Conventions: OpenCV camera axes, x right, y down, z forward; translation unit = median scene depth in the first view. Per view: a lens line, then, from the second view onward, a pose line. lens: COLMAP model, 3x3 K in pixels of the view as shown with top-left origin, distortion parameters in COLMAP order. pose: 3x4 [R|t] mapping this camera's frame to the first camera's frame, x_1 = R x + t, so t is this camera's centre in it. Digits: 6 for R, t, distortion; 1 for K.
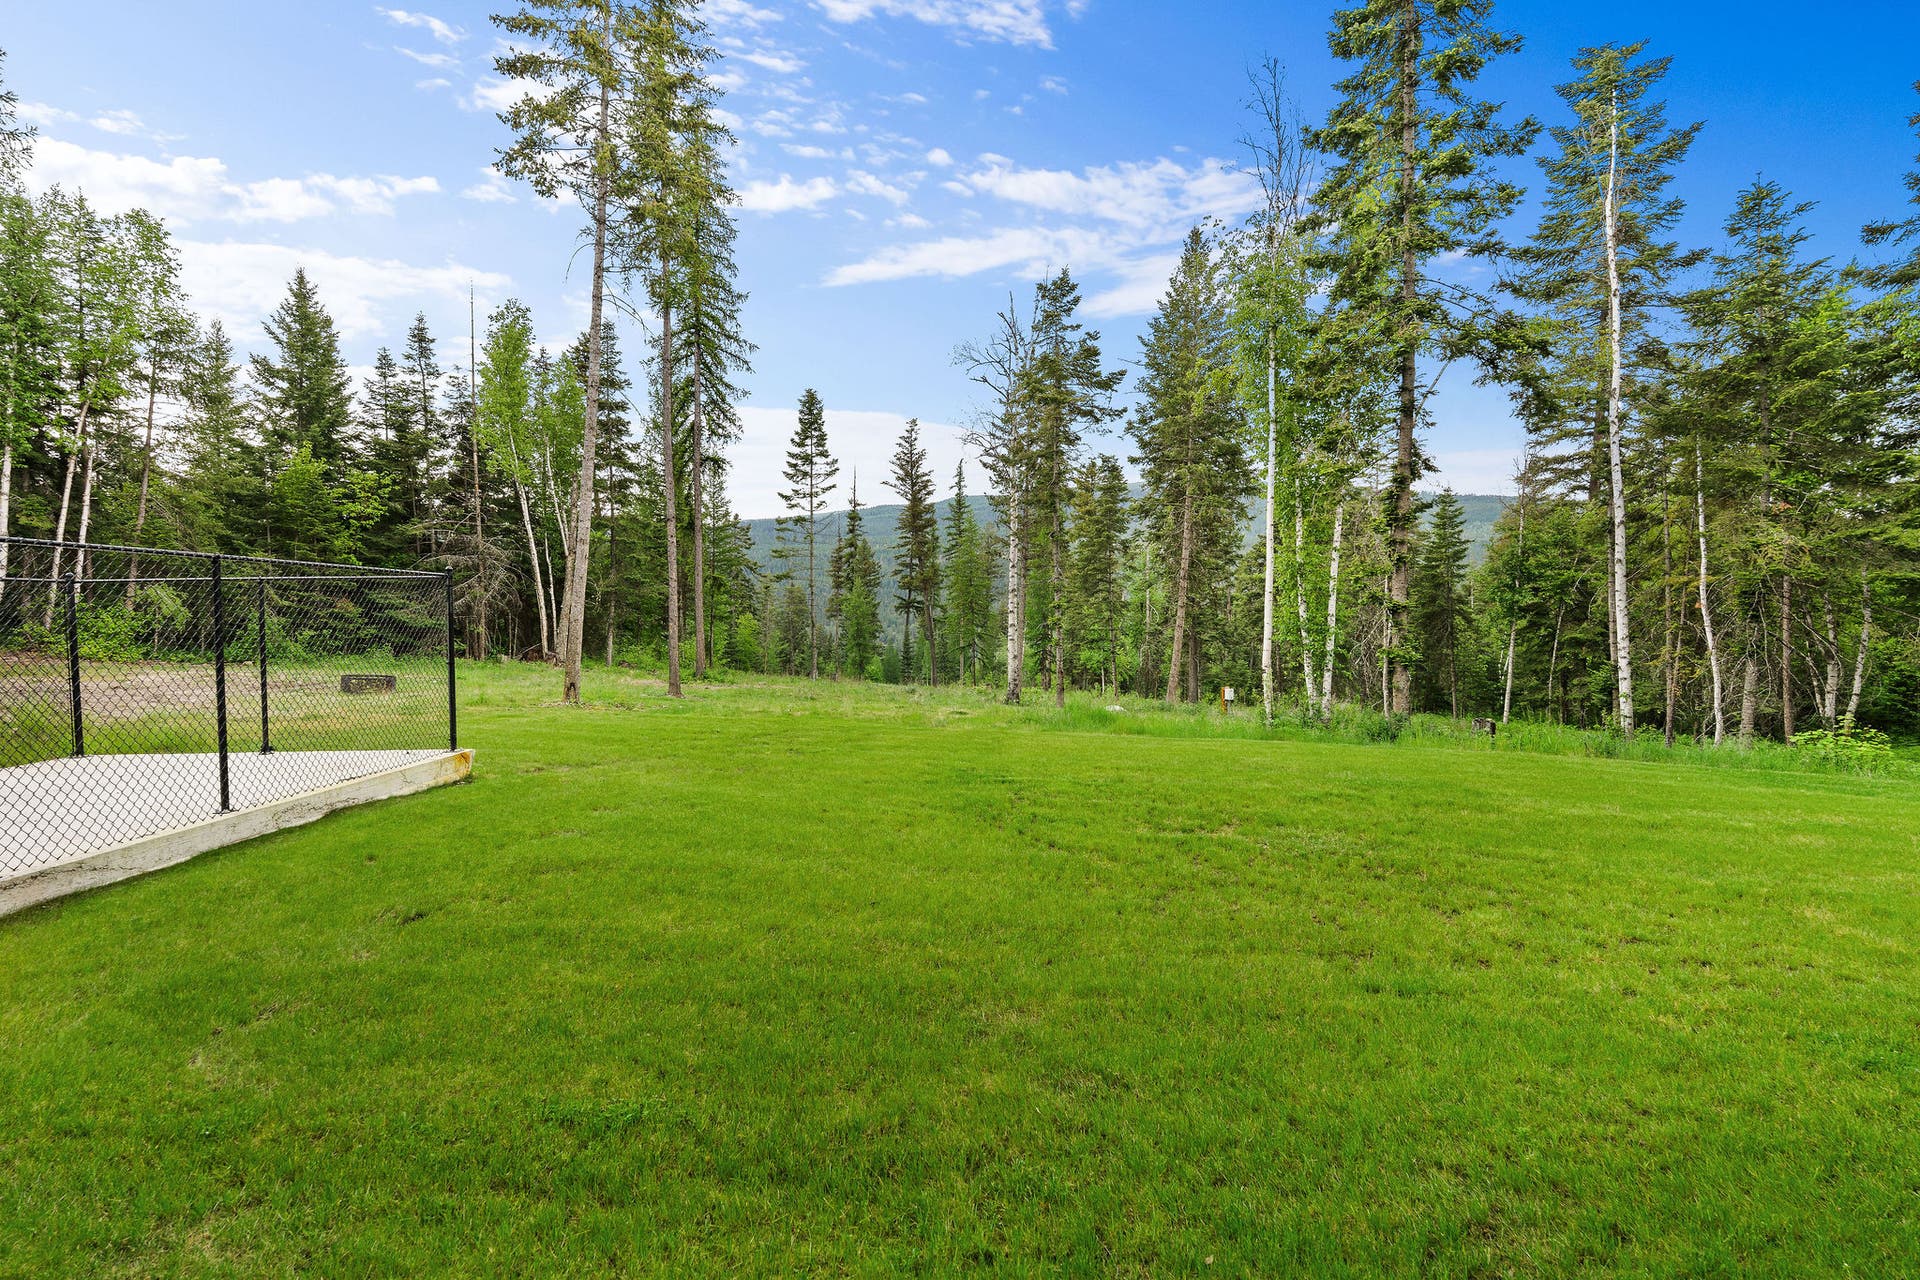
lens RADIAL K [[876.3, 0, 960.0], [0, 876.3, 640.0], [0, 0, 1]] dist [-0.002643, -0.000012]
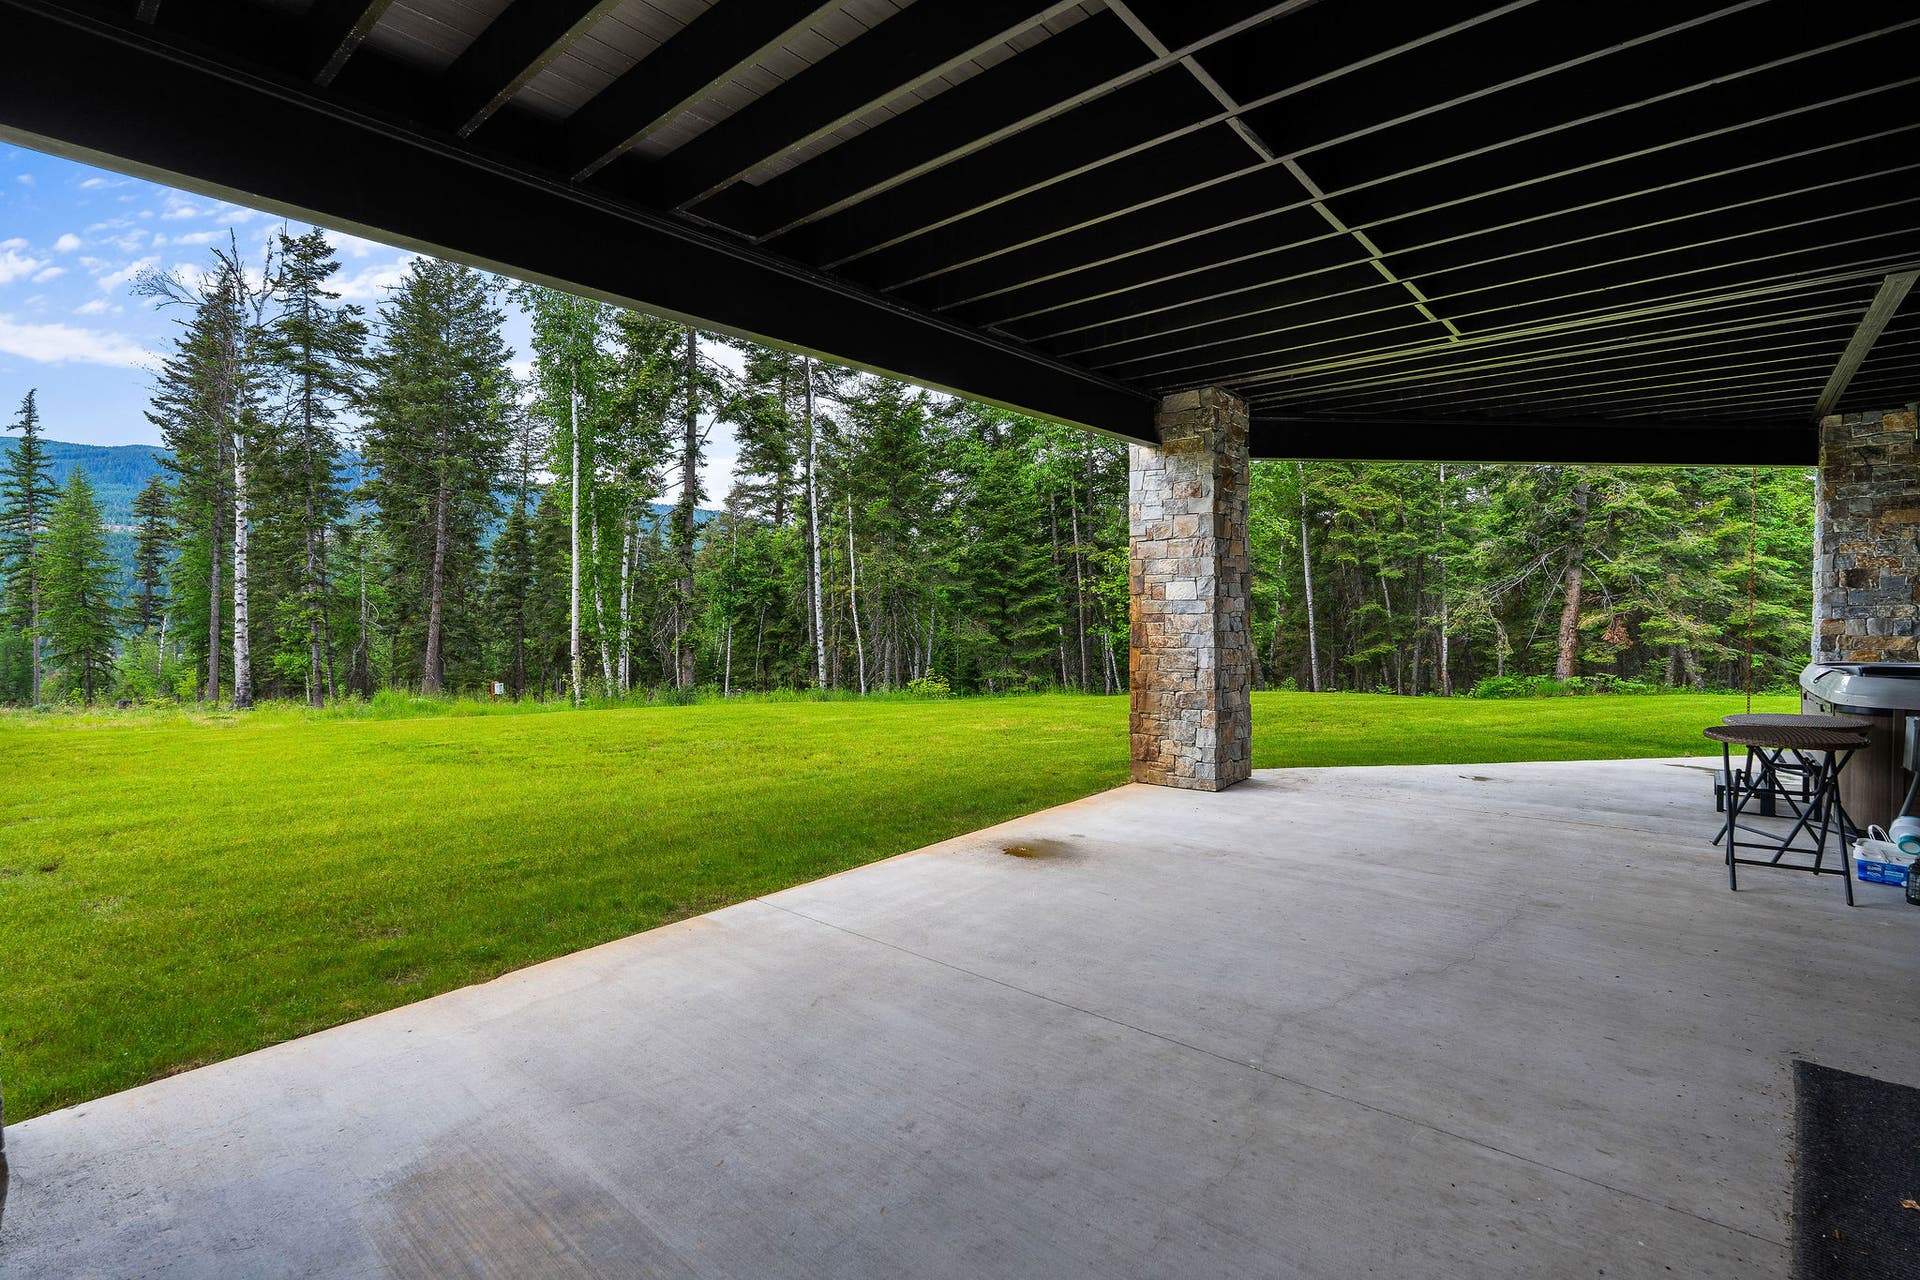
lens RADIAL K [[876.3, 0, 960.0], [0, 876.3, 640.0], [0, 0, 1]] dist [-0.002643, -0.000012]
pose [[0.667167, -0.016872, 0.744717, -0.097811], [0.016111, 0.999836, 0.008219, 0.005817], [-0.744734, 0.006515, 0.667329, -0.081668]]
